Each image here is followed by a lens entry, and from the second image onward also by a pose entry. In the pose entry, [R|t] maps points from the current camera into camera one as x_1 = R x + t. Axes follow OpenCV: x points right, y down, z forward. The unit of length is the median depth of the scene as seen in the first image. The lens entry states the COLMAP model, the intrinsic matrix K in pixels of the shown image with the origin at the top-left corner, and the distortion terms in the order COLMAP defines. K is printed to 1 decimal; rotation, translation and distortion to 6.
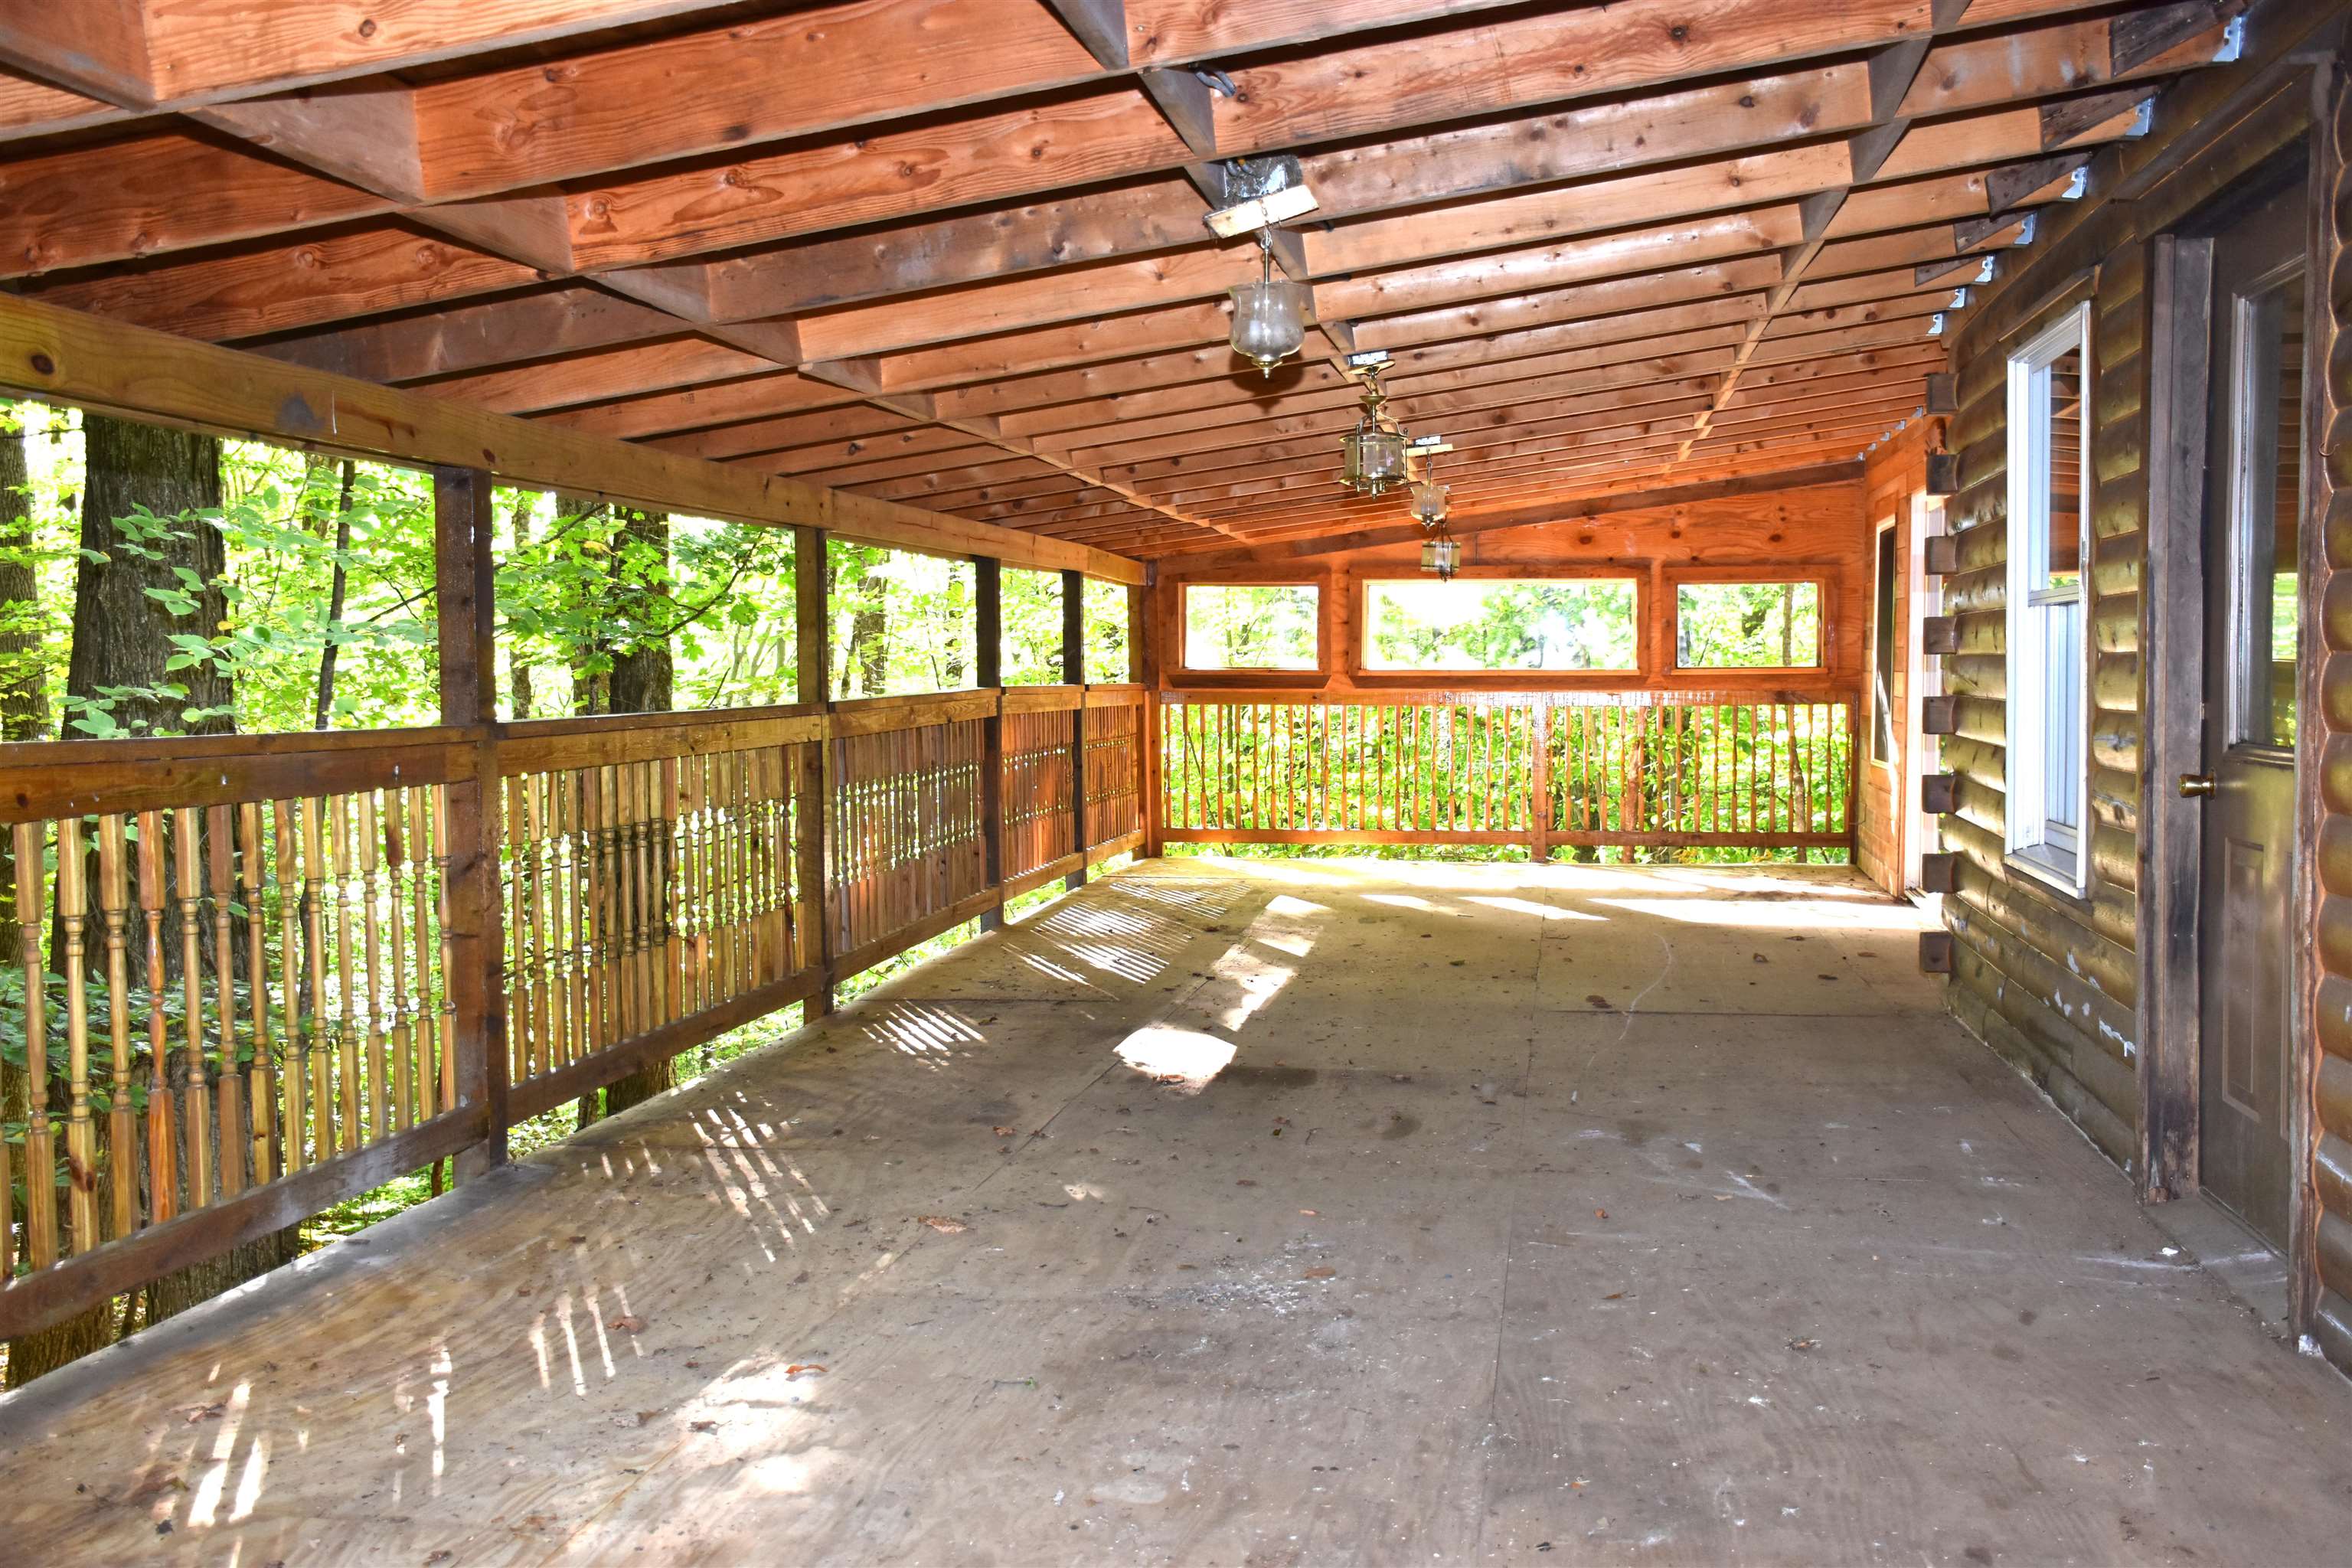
lens RADIAL K [[2223.0, 0, 1176.0], [0, 2223.0, 784.0], [0, 0, 1]] dist [-0.019475, -0.001244]
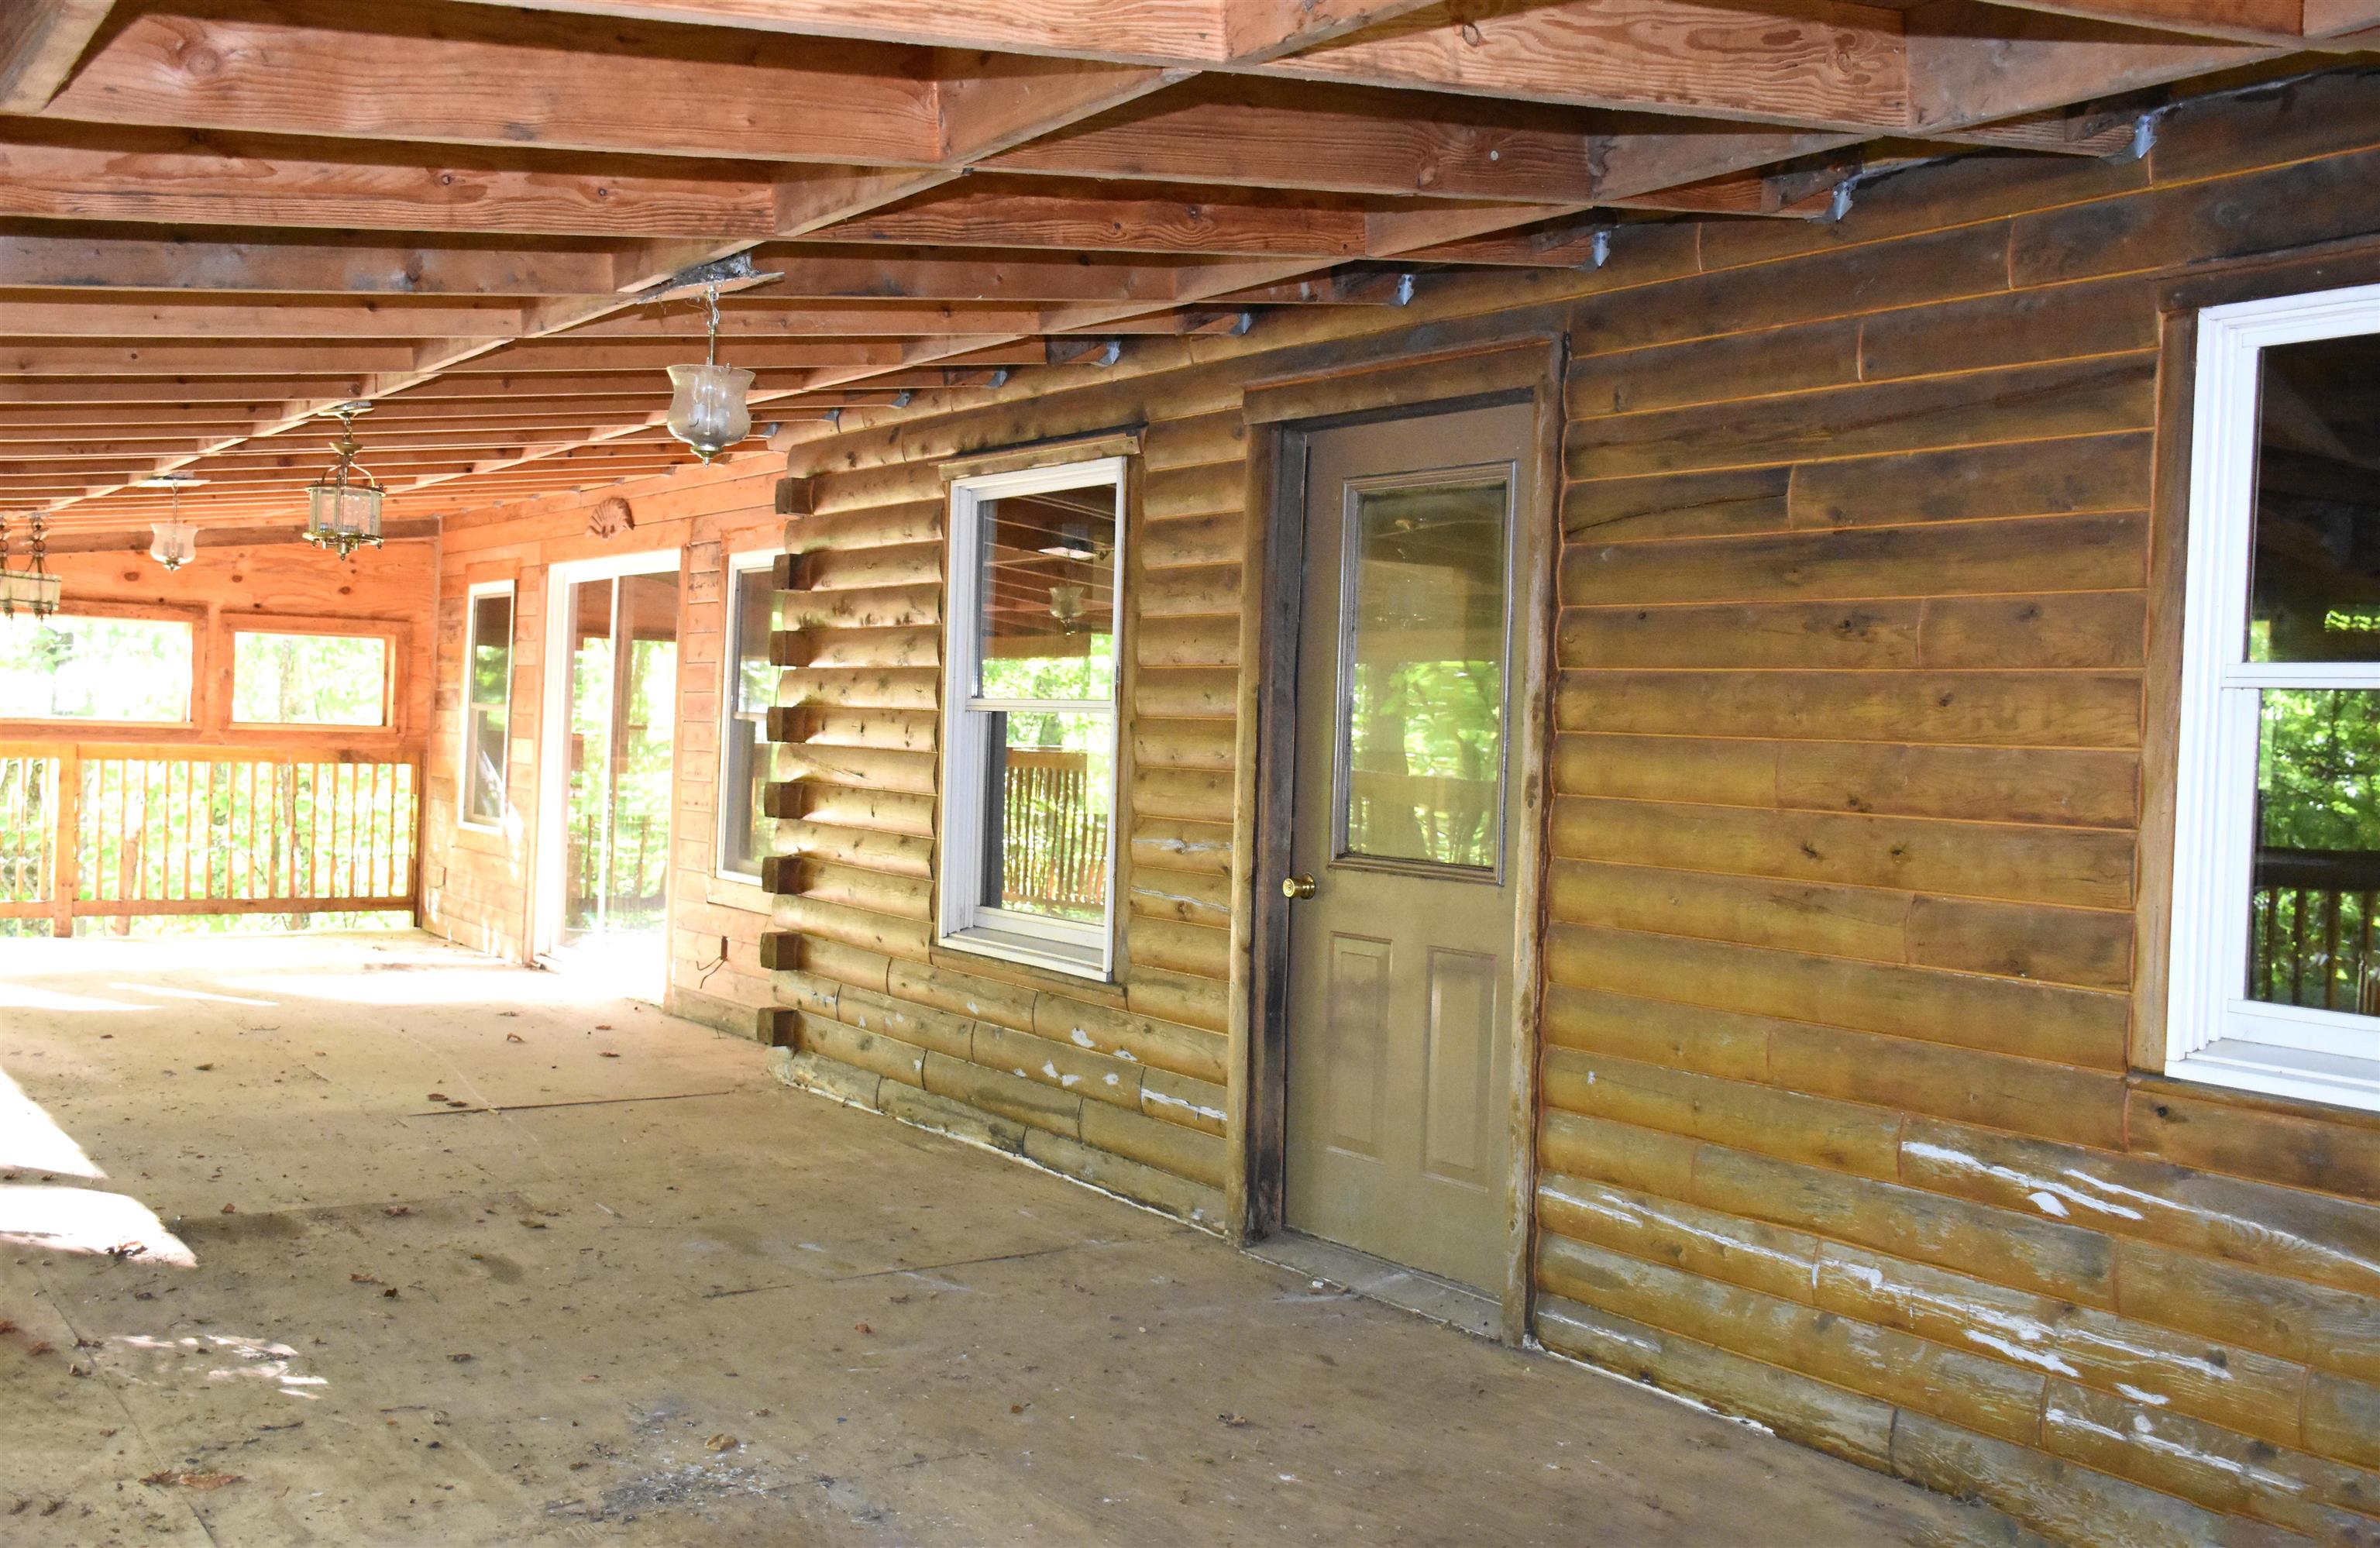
lens RADIAL K [[2181.2, 0, 1190.0], [0, 2181.2, 774.0], [0, 0, 1]] dist [-0.004459, -0.001337]
pose [[0.703088, 0.015892, 0.710925, -0.142814], [-0.001968, 0.999790, -0.020404, -0.012572], [-0.711100, 0.012947, 0.702971, 0.074716]]
